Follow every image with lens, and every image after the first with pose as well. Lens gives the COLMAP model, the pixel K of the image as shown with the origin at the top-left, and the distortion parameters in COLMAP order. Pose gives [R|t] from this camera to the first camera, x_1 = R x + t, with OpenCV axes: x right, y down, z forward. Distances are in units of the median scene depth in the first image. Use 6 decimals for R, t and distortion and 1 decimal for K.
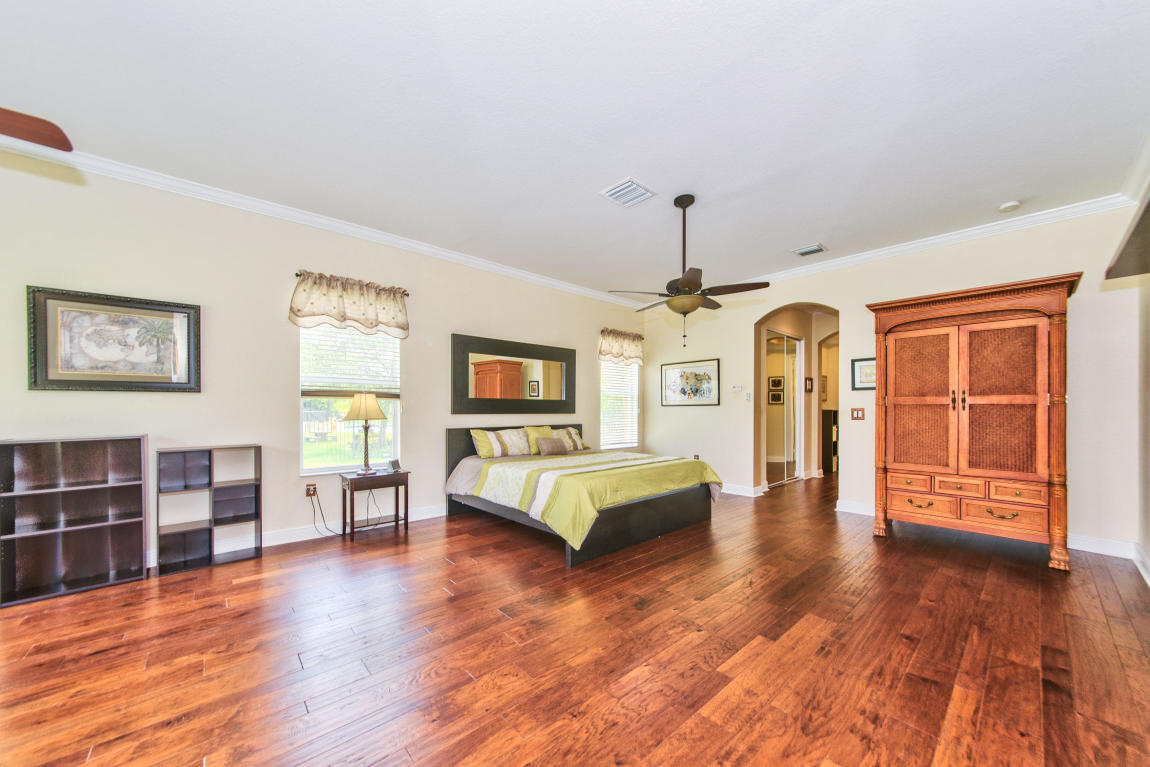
lens RADIAL K [[413.9, 0, 575.7], [0, 413.9, 408.9], [0, 0, 1]] dist [-0.002280, -0.000060]
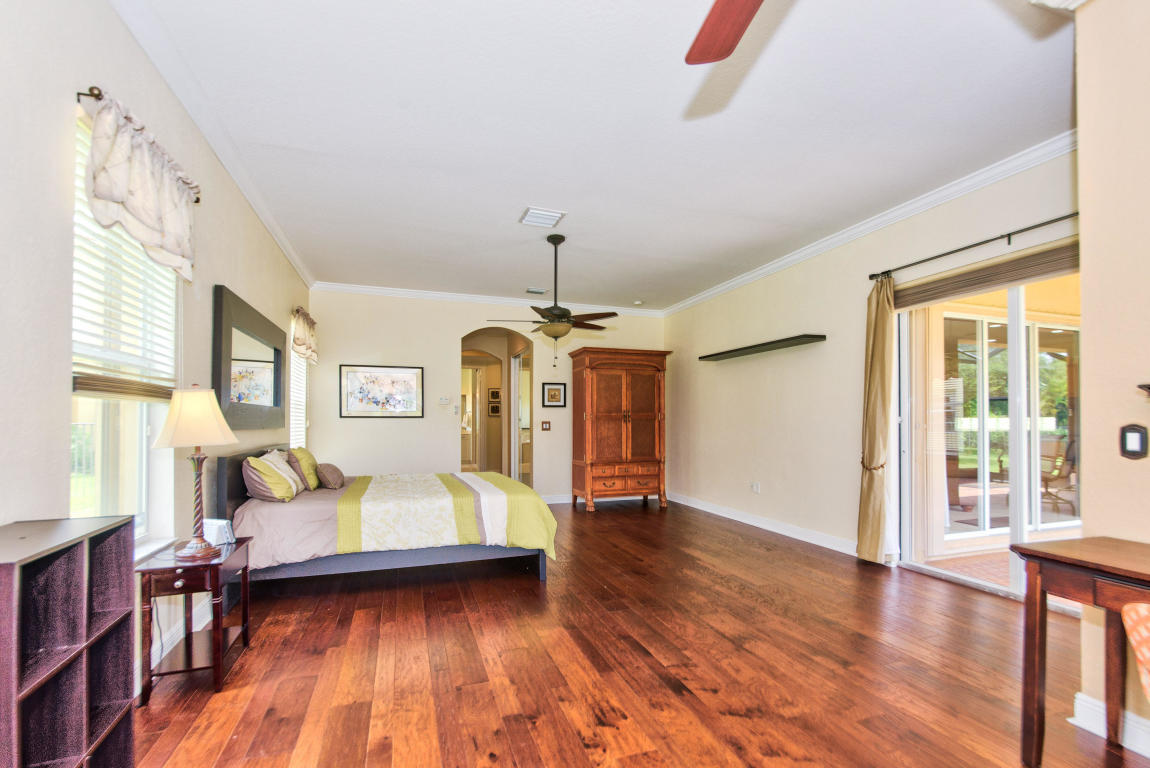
lens RADIAL K [[518.5, 0, 579.0], [0, 518.5, 422.9], [0, 0, 1]] dist [-0.001460, -0.000309]
pose [[0.374098, -0.001603, 0.927388, -1.047610], [-0.002761, 0.999992, 0.002843, -0.001330], [-0.927385, -0.003624, 0.374091, 0.417087]]
